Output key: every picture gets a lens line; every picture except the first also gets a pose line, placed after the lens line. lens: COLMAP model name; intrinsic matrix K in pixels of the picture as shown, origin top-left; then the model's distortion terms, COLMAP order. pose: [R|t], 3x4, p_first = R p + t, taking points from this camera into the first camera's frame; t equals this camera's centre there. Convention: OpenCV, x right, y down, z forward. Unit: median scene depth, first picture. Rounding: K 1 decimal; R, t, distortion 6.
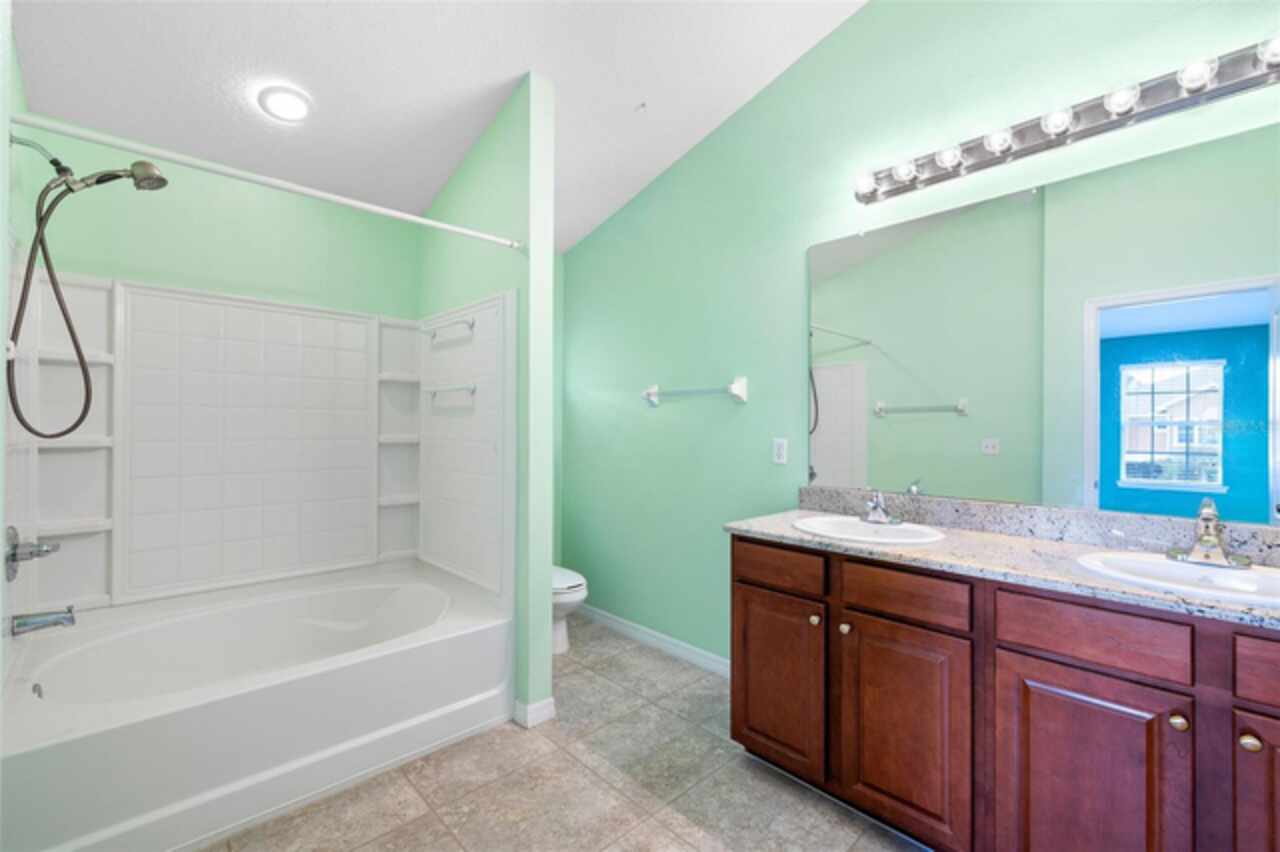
lens RADIAL K [[554.0, 0, 640.2], [0, 554.0, 421.8], [0, 0, 1]] dist [0.021978, -0.000213]
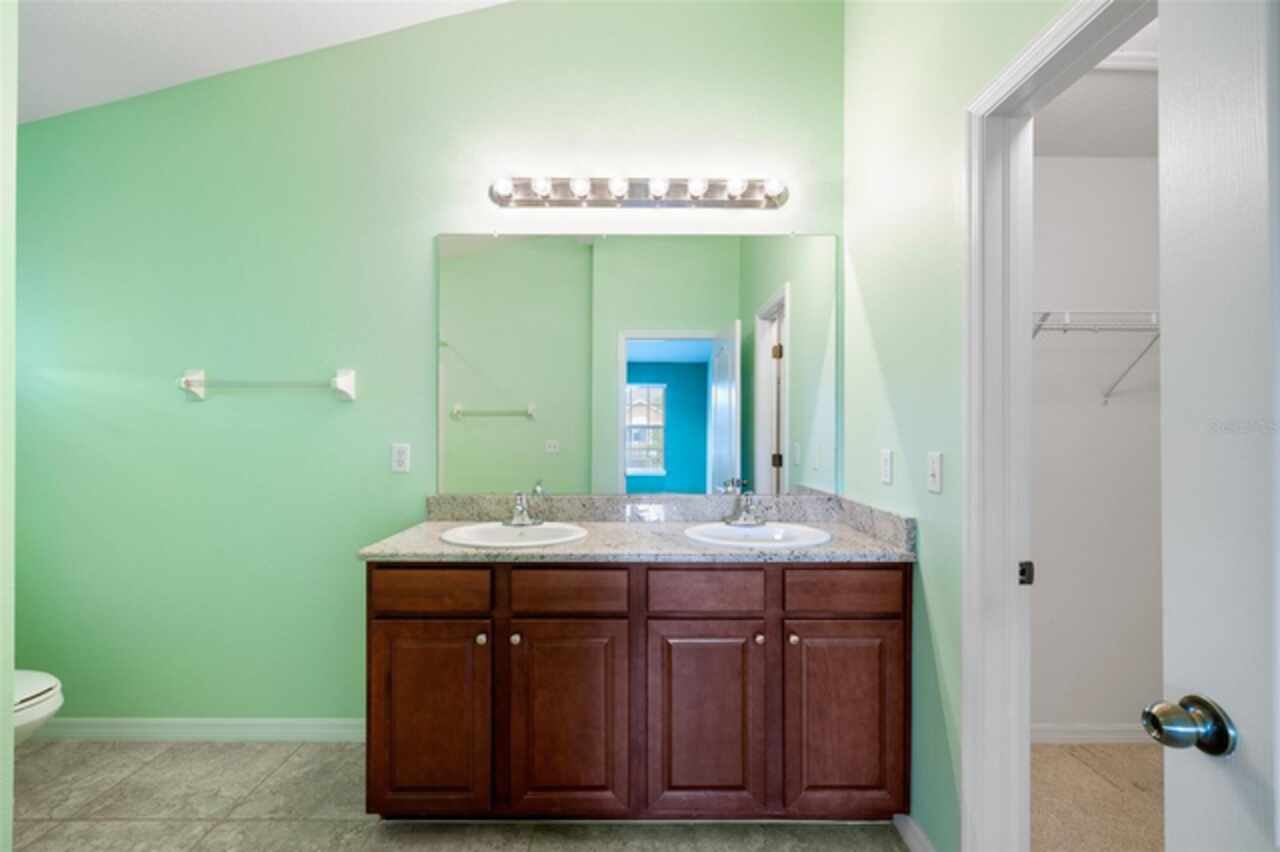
lens RADIAL K [[549.4, 0, 640.0], [0, 549.4, 426.0], [0, 0, 1]] dist [0.010902, -0.000089]
pose [[0.687866, 0.006857, 0.725806, -0.157209], [-0.009396, 0.999956, -0.000542, -0.000500], [-0.725777, -0.006447, 0.687900, 0.164701]]
